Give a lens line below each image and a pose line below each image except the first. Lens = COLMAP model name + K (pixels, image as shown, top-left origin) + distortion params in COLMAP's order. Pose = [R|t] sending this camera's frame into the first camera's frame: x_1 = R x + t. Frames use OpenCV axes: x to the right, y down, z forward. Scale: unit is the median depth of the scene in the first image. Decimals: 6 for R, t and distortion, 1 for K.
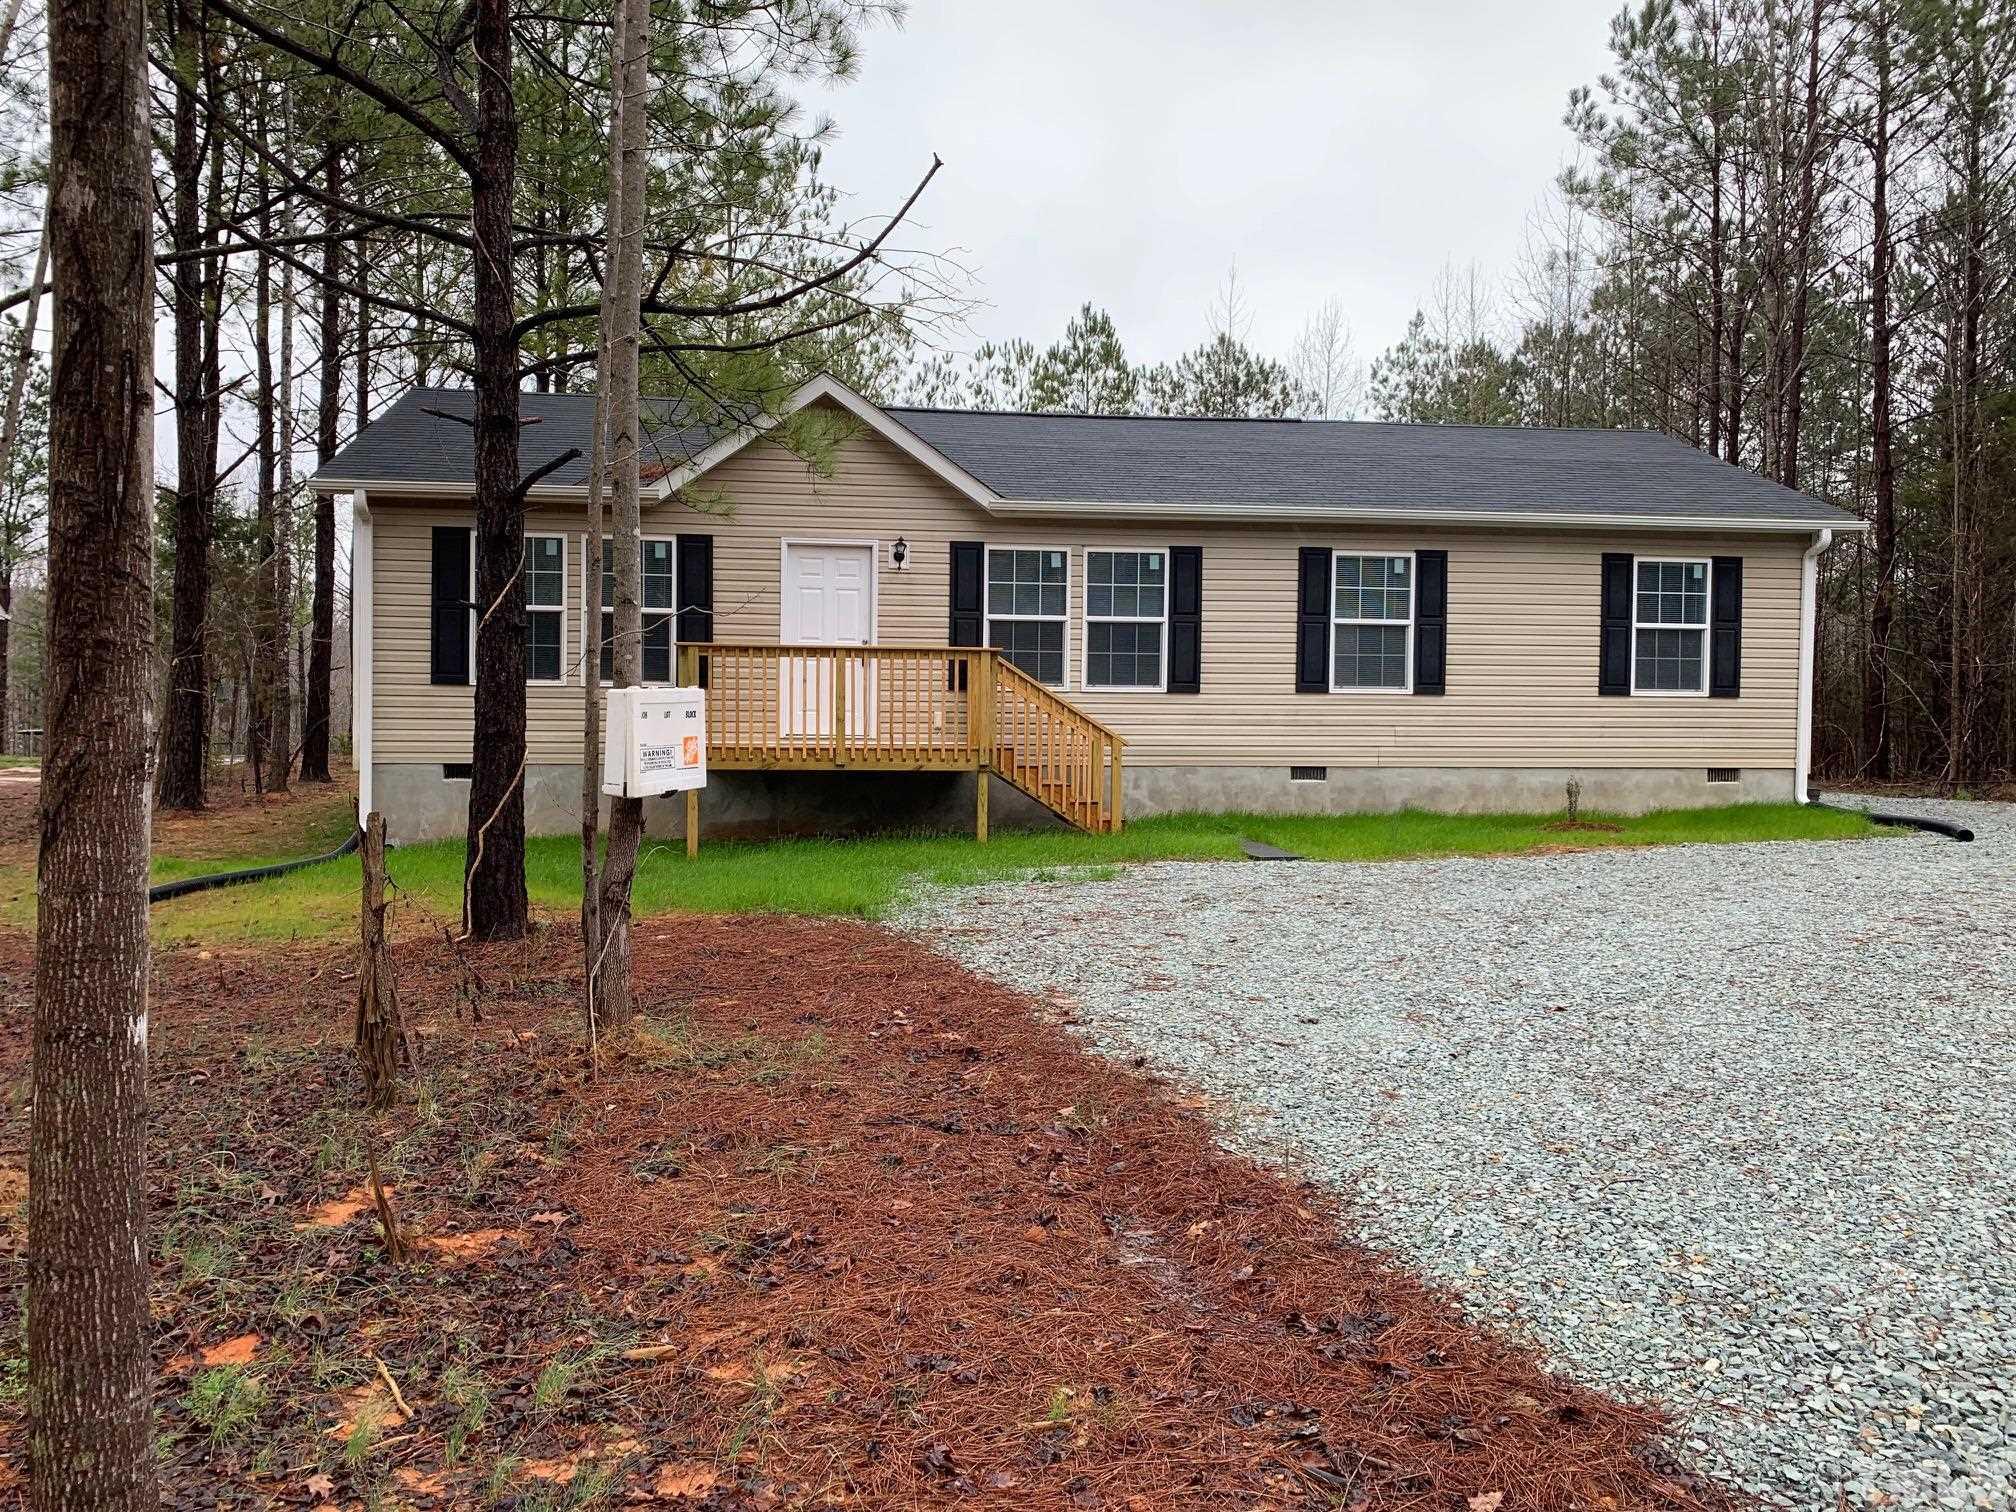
lens RADIAL K [[1598.8, 0, 1015.5], [0, 1598.8, 757.6], [0, 0, 1]] dist [0.143280, -0.009000]
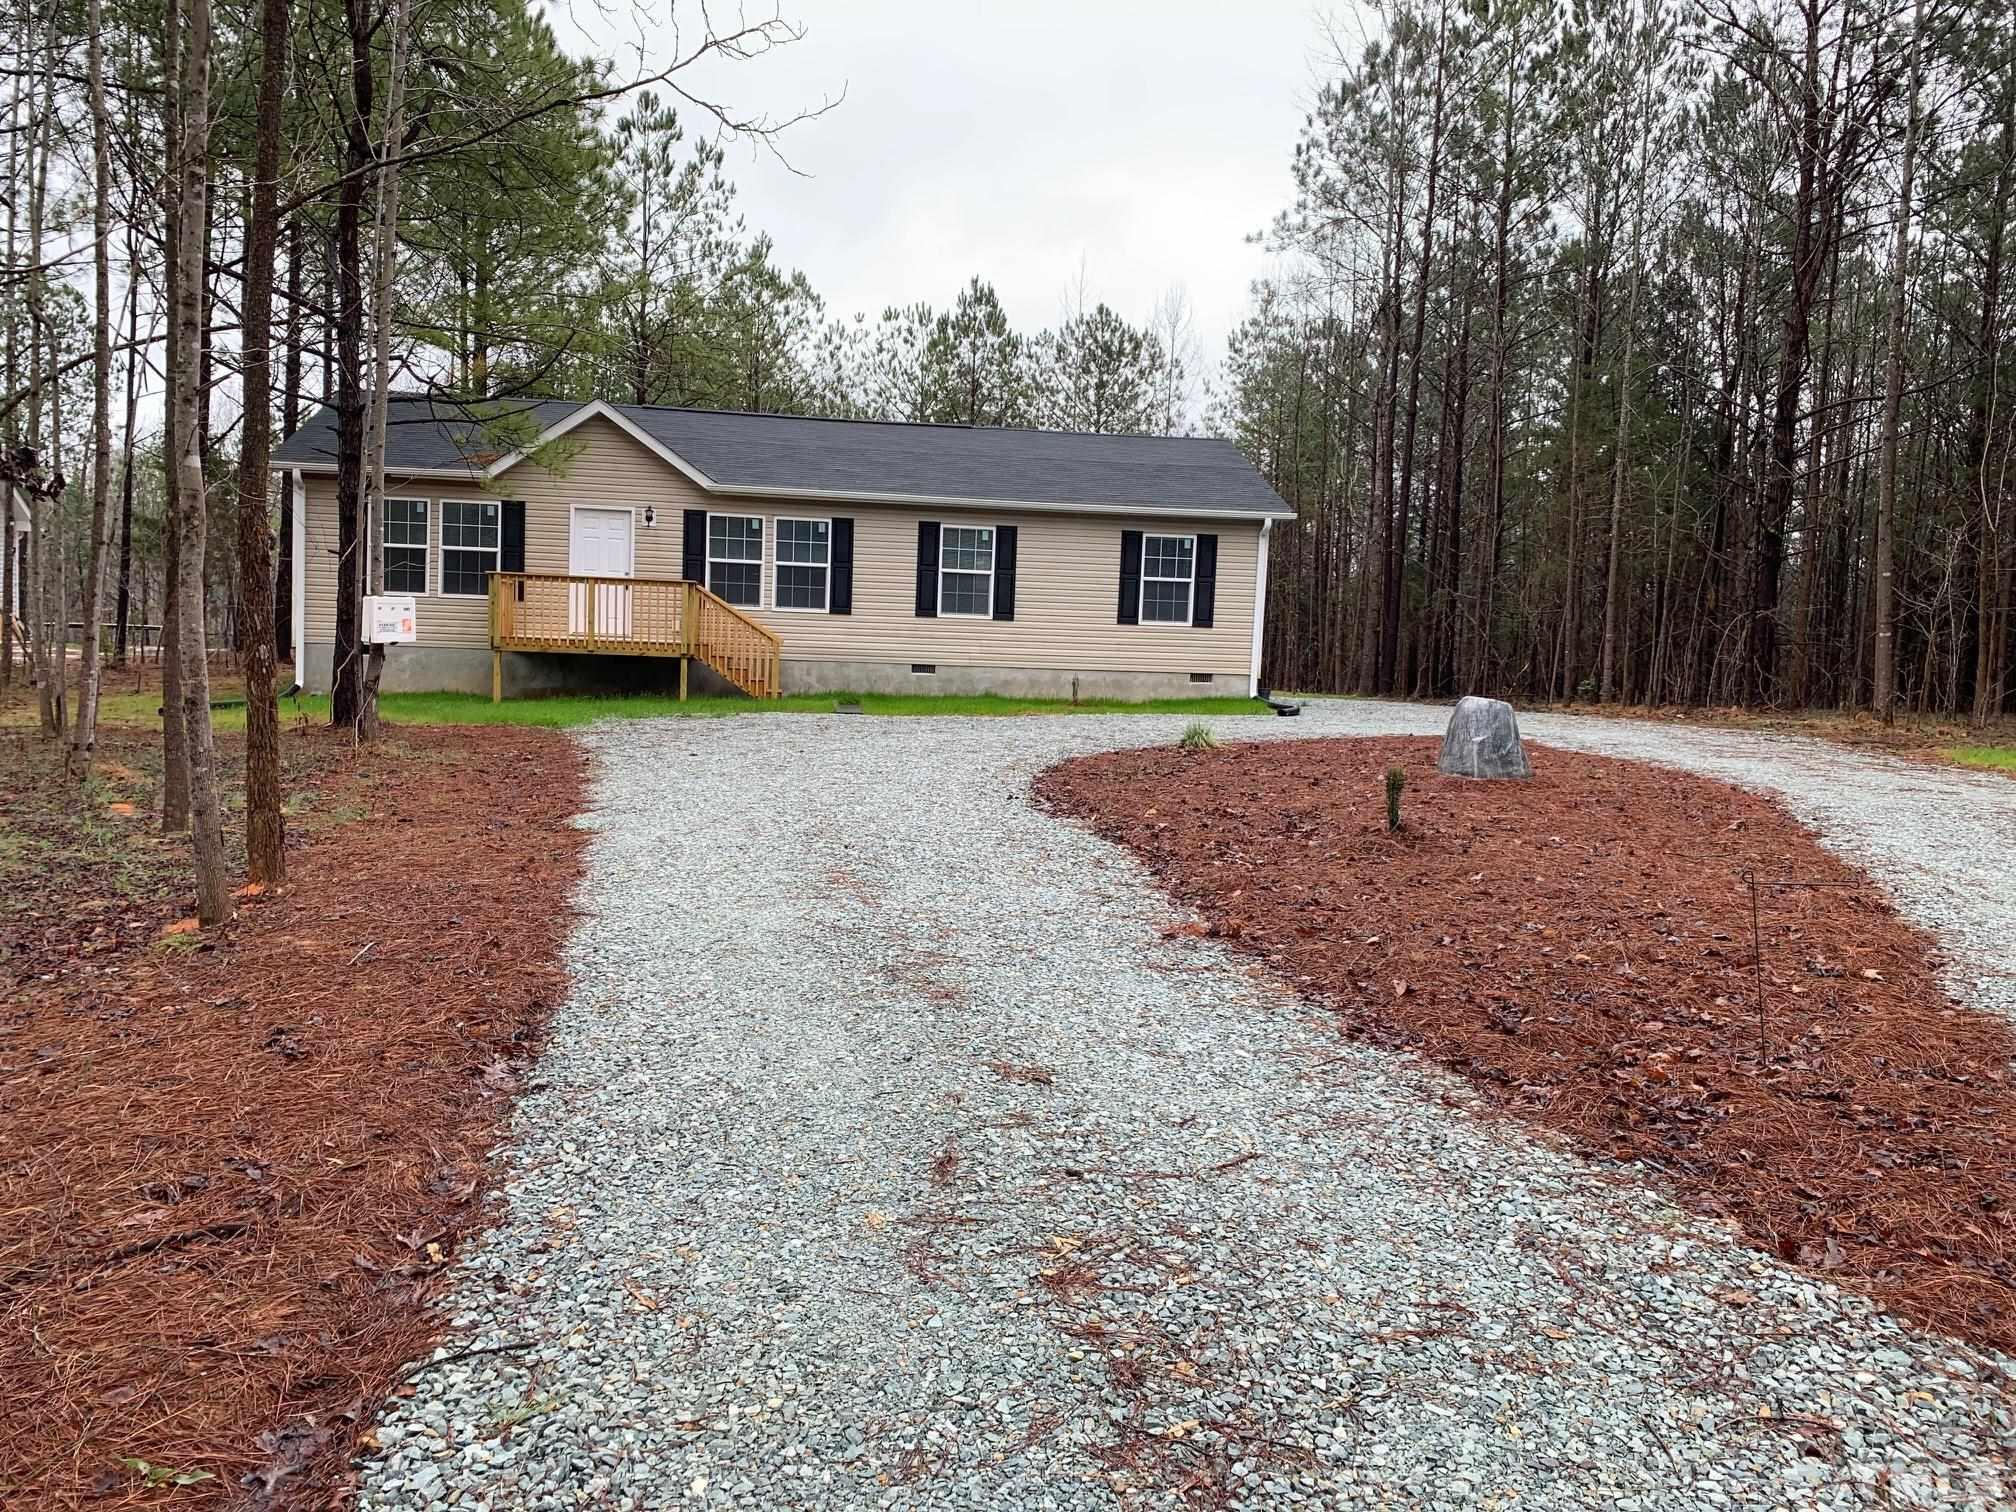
lens RADIAL K [[1598.8, 0, 995.6], [0, 1598.8, 751.2], [0, 0, 1]] dist [0.143280, -0.009000]
pose [[0.999611, 0.026365, -0.009048, 0.266077], [-0.025978, 0.998840, 0.040549, 0.024461], [0.010107, -0.040298, 0.999137, -0.526812]]
